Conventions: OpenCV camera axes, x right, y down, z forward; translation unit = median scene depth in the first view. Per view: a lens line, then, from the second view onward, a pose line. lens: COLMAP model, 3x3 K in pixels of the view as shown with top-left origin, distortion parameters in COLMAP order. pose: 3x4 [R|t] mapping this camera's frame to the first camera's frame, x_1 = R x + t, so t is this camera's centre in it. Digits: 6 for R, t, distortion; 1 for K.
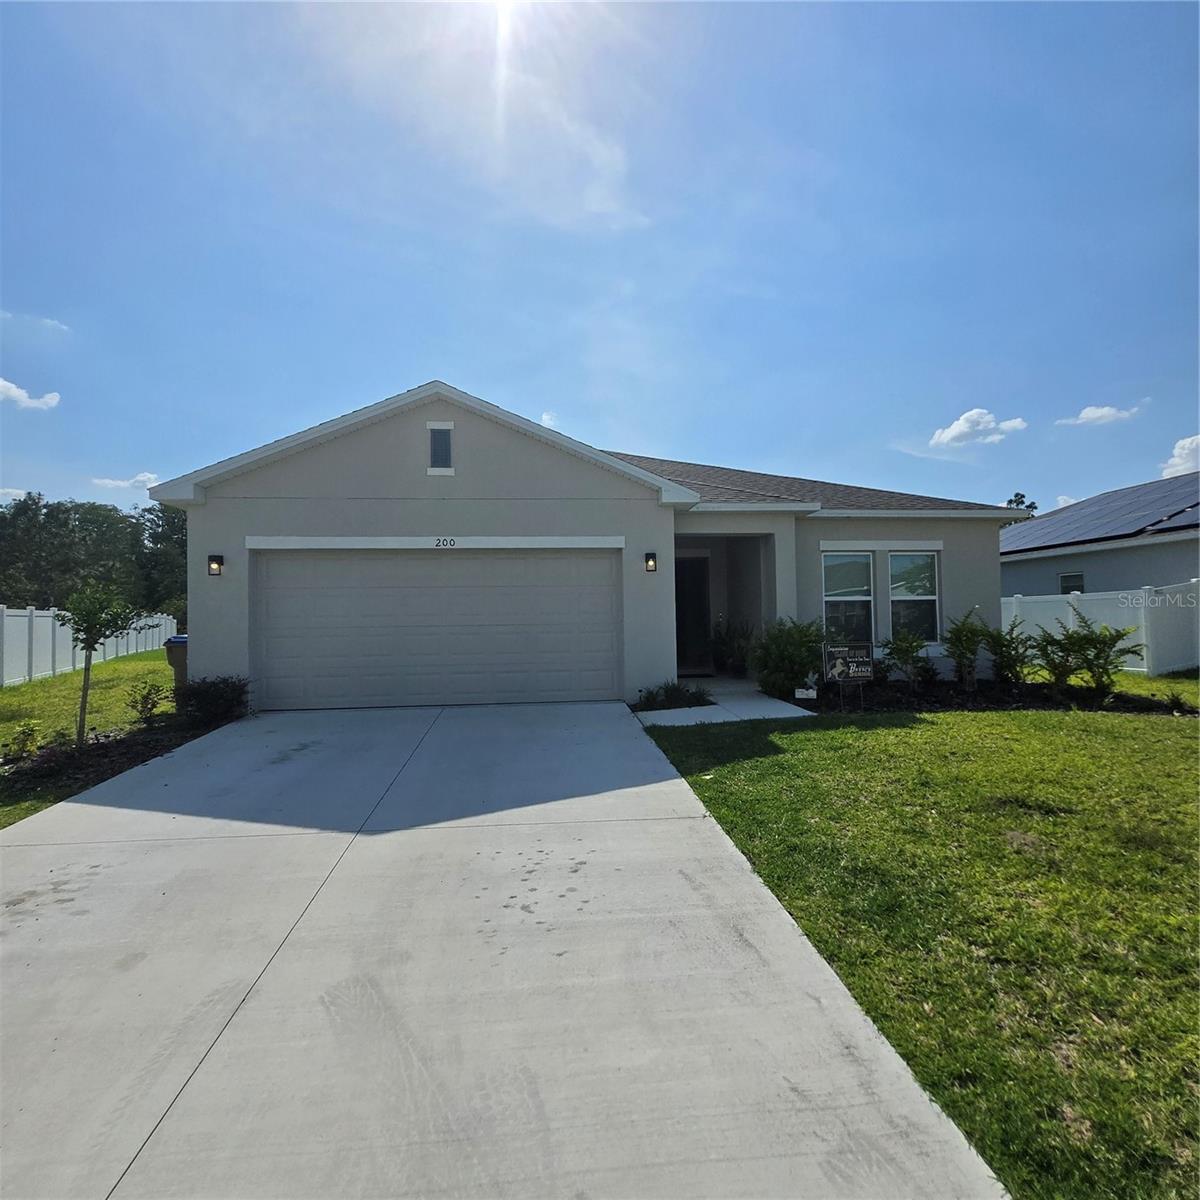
lens RADIAL K [[629.8, 0, 607.0], [0, 629.8, 593.7], [0, 0, 1]] dist [0.005864, -0.001353]
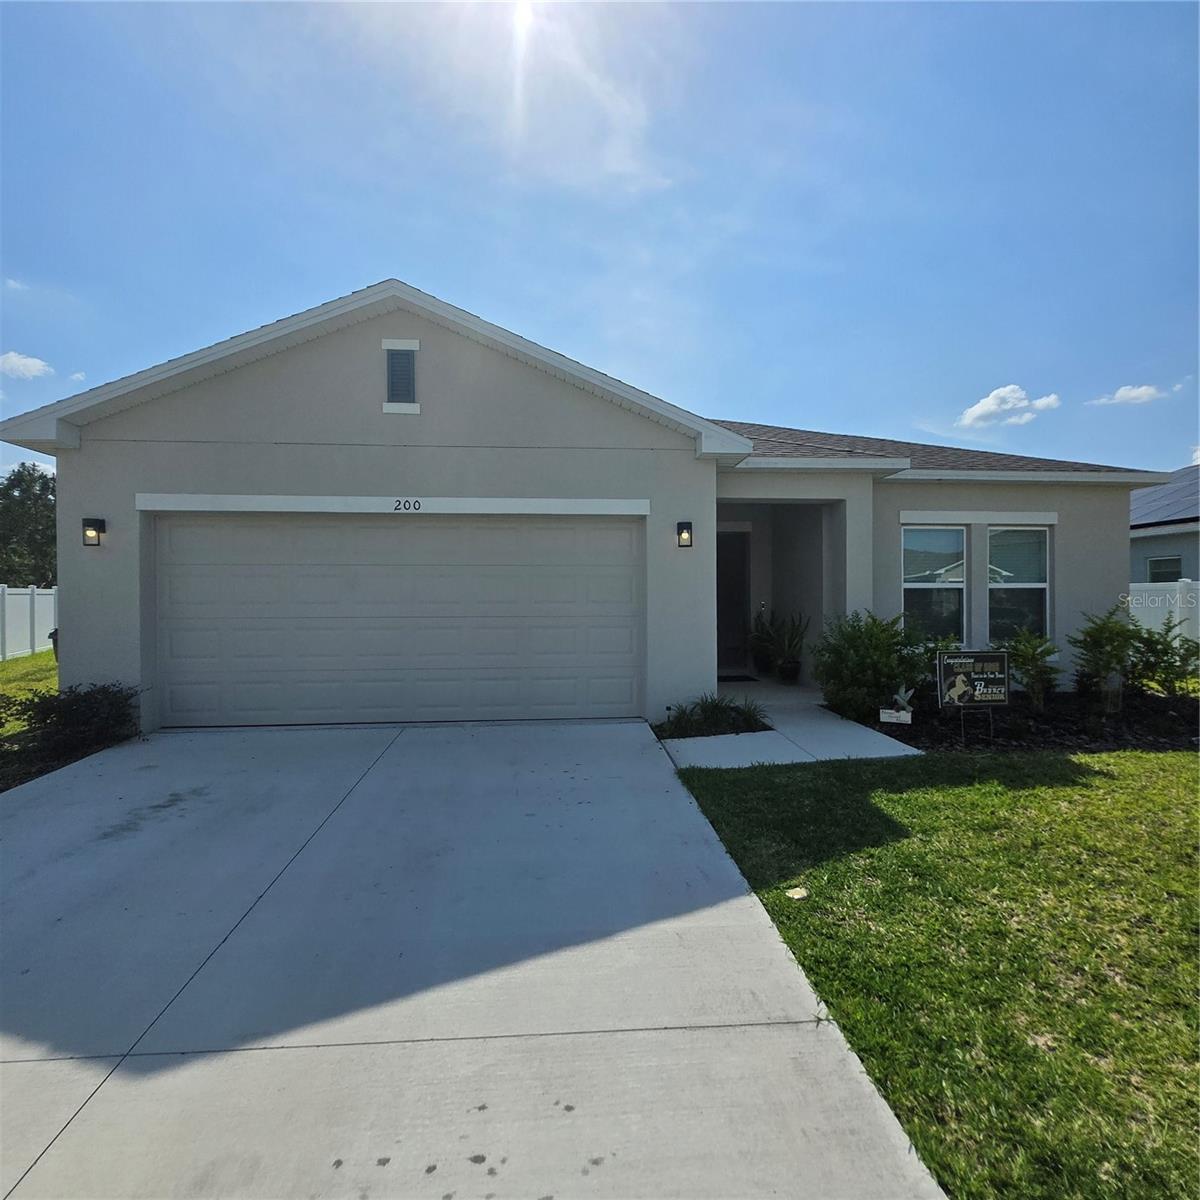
lens RADIAL K [[629.8, 0, 607.4], [0, 629.8, 594.9], [0, 0, 1]] dist [0.005864, -0.001353]
pose [[0.999692, 0.011309, -0.022108, -0.004881], [-0.010570, 0.999390, 0.033282, -0.003239], [0.022471, -0.033038, 0.999201, 0.301070]]
